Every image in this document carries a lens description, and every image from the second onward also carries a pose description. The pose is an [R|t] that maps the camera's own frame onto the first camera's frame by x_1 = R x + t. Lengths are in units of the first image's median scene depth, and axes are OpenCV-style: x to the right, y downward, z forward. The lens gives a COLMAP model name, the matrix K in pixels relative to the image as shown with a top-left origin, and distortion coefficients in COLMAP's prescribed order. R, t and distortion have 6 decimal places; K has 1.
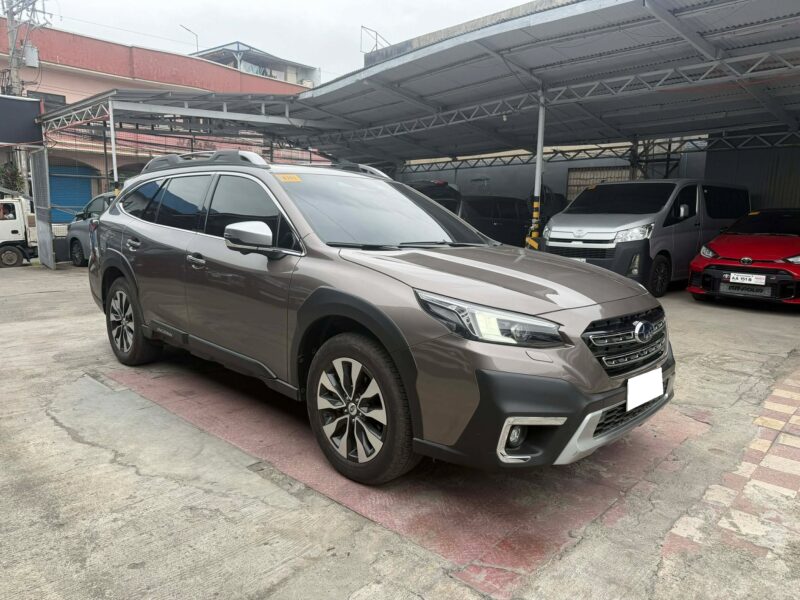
lens RADIAL K [[602.2, 0, 400.0], [0, 602.2, 300.0], [0, 0, 1]] dist [0.001514, 0.004872]
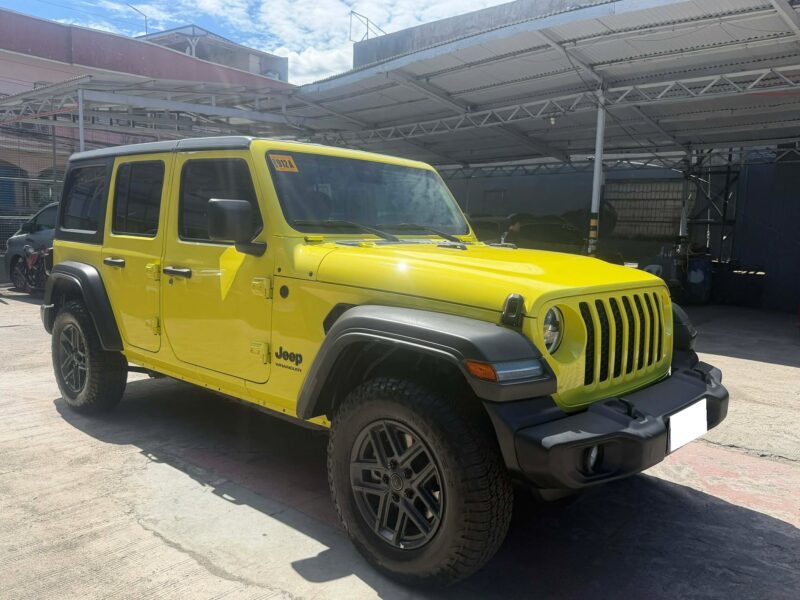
lens RADIAL K [[677.7, 0, 400.0], [0, 677.7, 312.3], [0, 0, 1]] dist [0.000417, -0.011126]
pose [[0.997359, -0.000176, 0.072624, -0.114159], [0.001164, 0.999907, -0.013557, -0.017667], [-0.072615, 0.013606, 0.997267, 0.059681]]
